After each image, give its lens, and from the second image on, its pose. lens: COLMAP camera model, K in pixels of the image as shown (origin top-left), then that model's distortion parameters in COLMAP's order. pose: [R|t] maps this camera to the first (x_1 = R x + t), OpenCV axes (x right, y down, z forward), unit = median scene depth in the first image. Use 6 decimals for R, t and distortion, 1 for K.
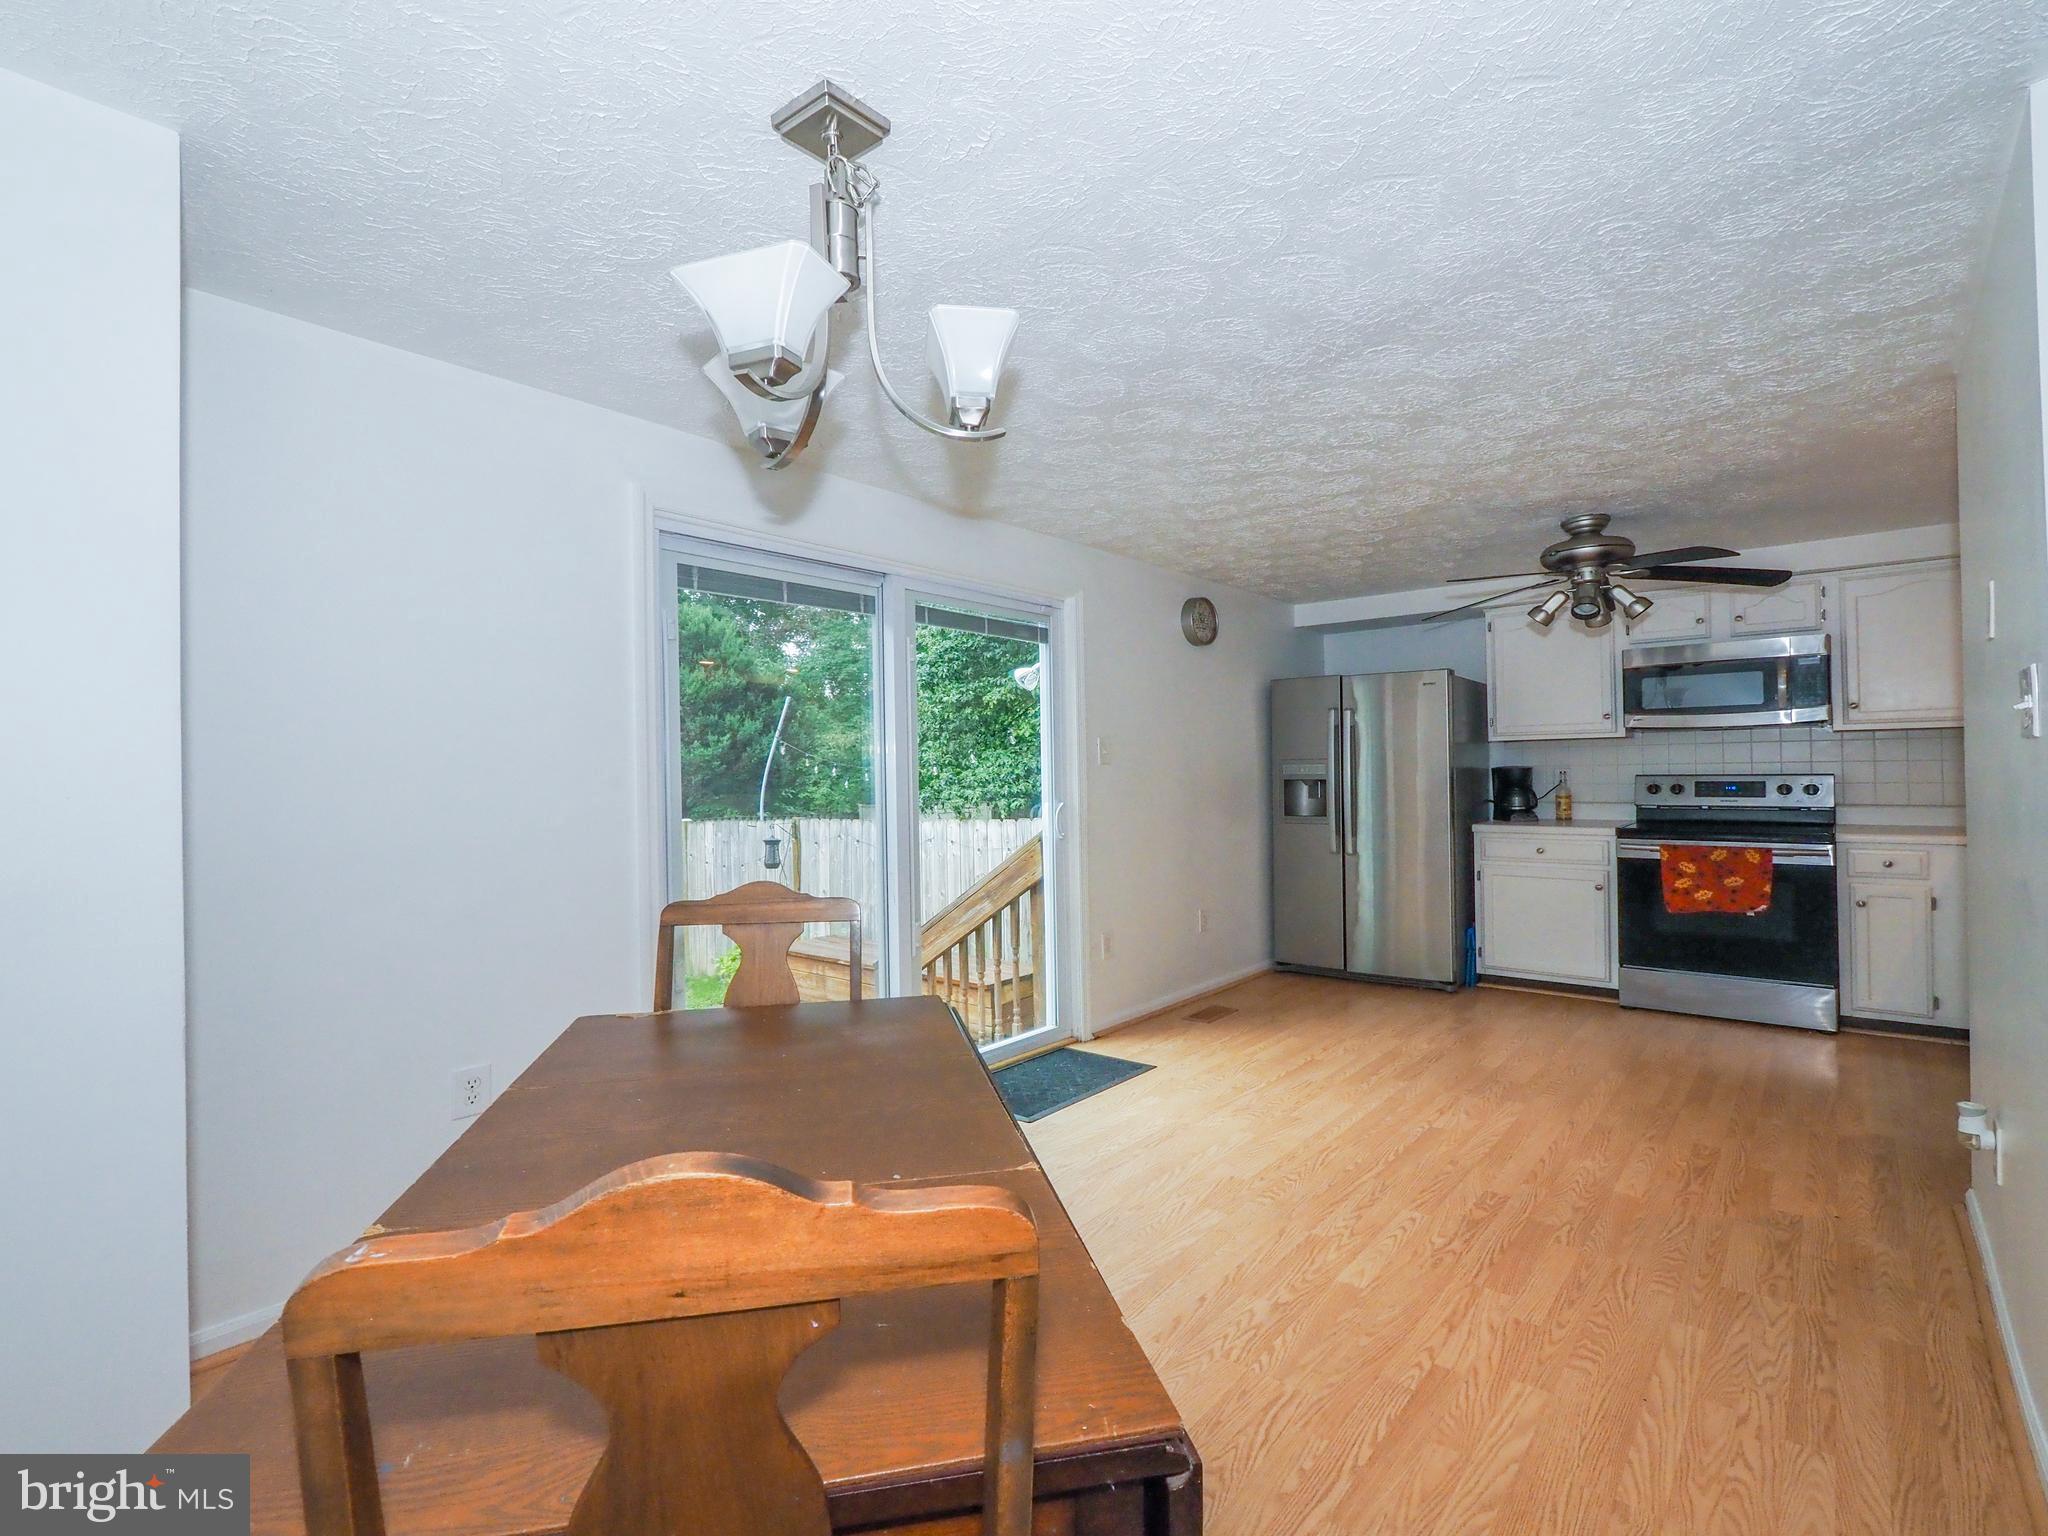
lens RADIAL K [[915.5, 0, 1024.0], [0, 915.5, 768.0], [0, 0, 1]] dist [0.002289, 0.000263]
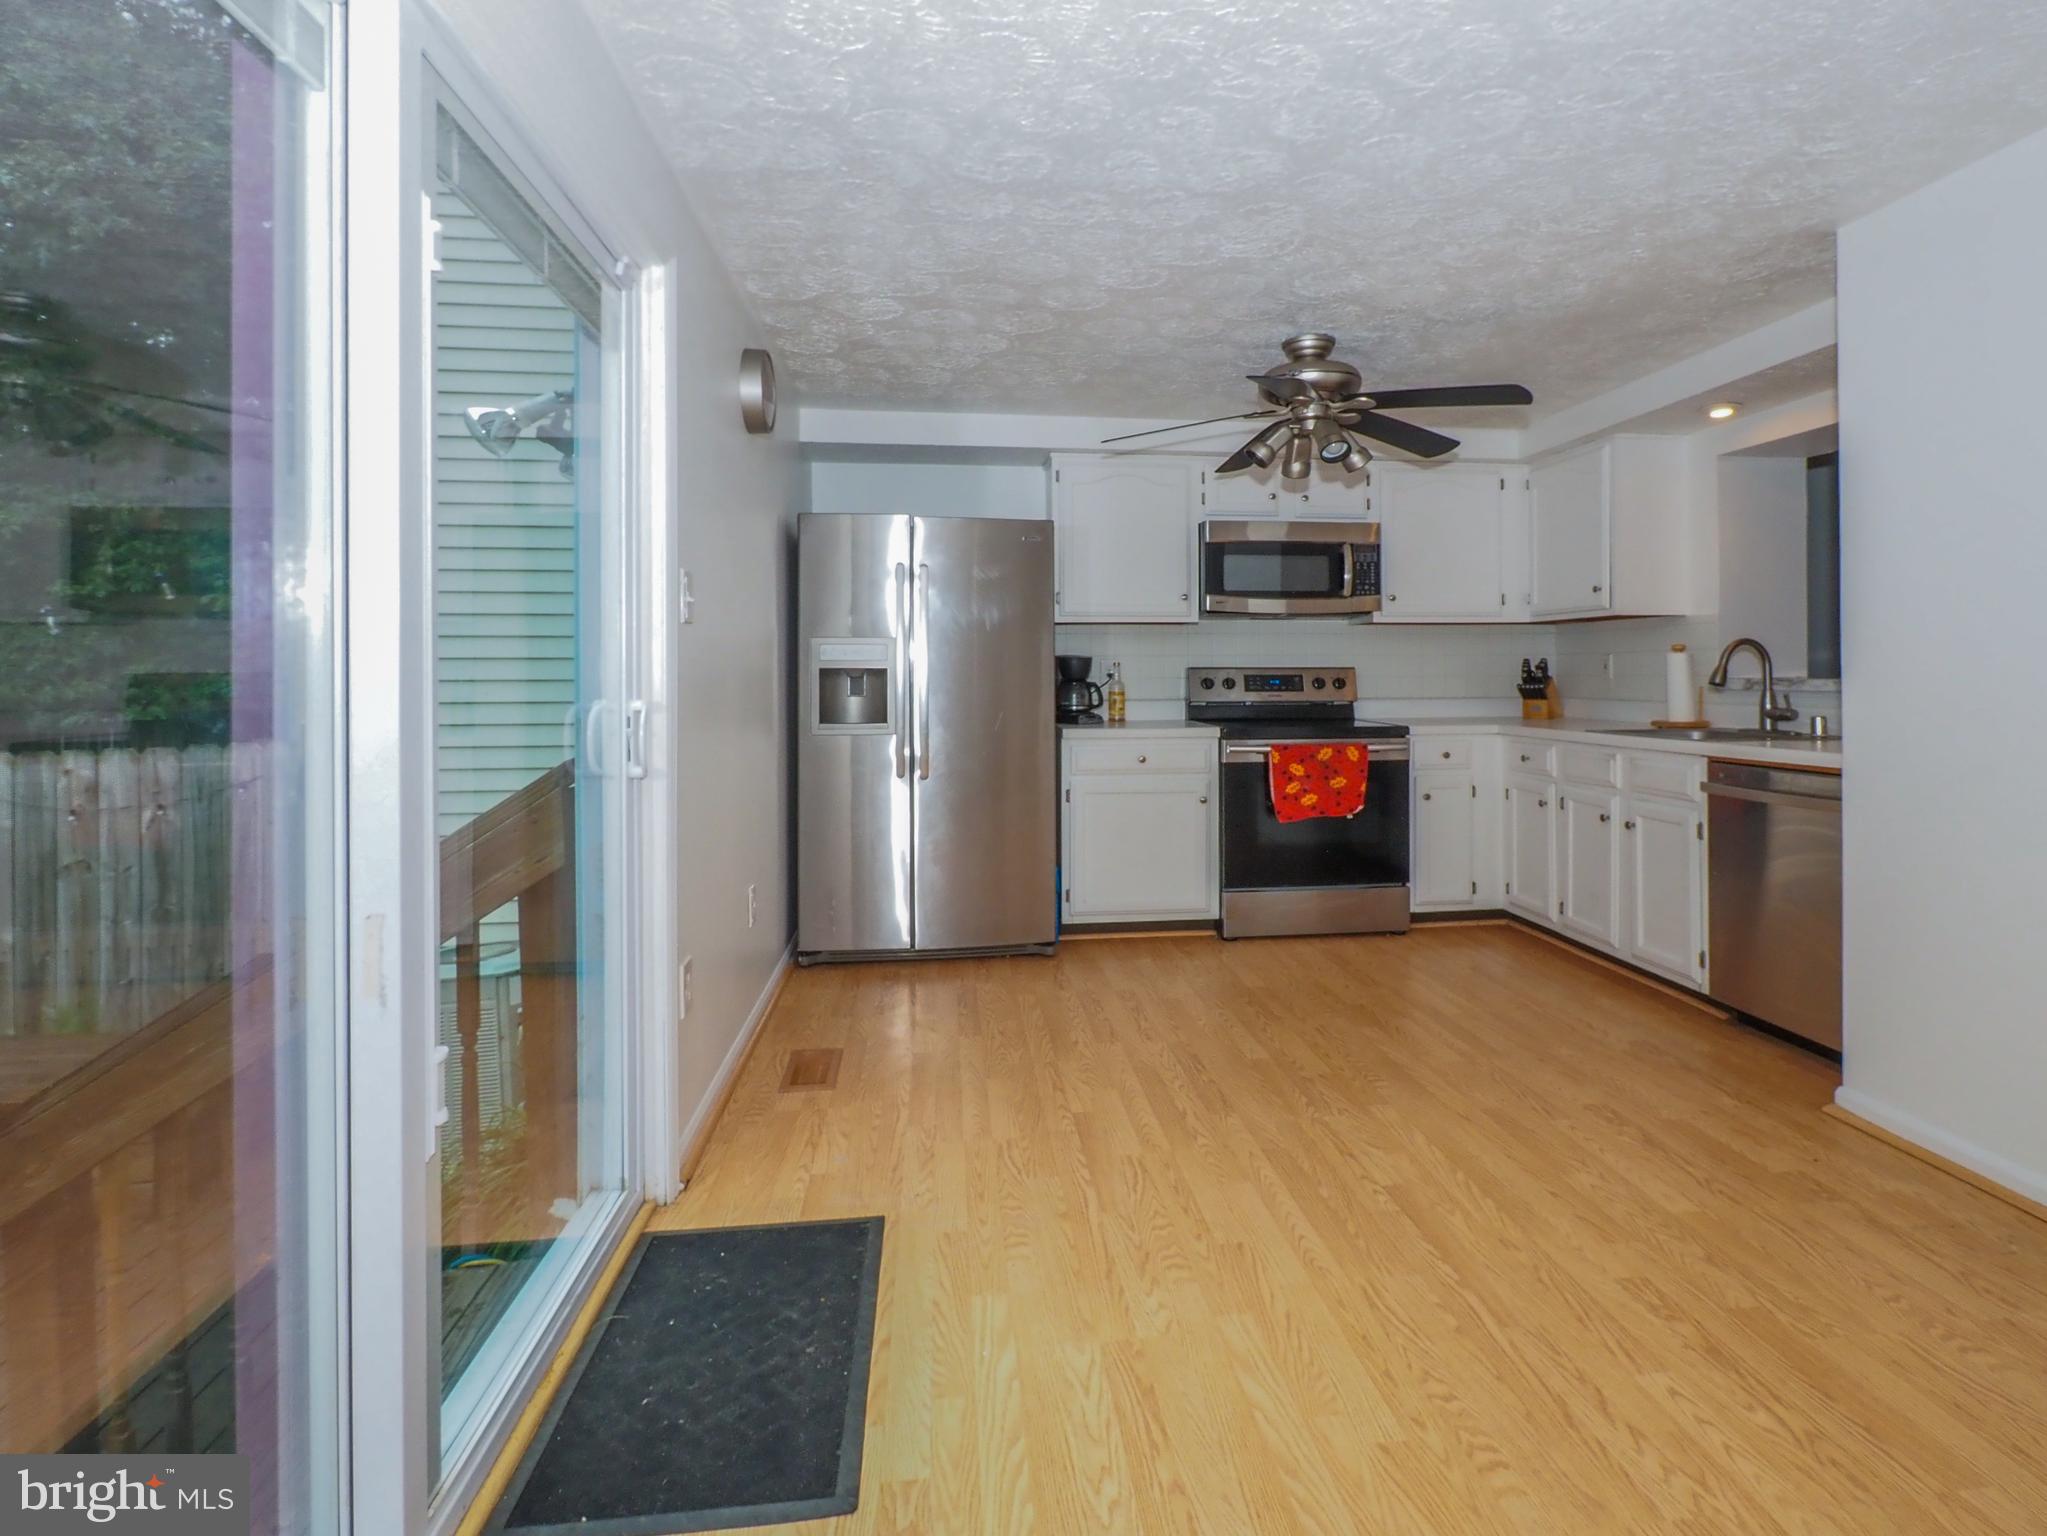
lens RADIAL K [[1074.4, 0, 1027.7], [0, 1074.4, 674.6], [0, 0, 1]] dist [-0.002340, 0.000324]
pose [[0.693006, 0.011833, 0.720835, -0.204551], [-0.011498, 0.999920, -0.005361, 0.025321], [-0.720841, -0.004573, 0.693086, 0.470577]]
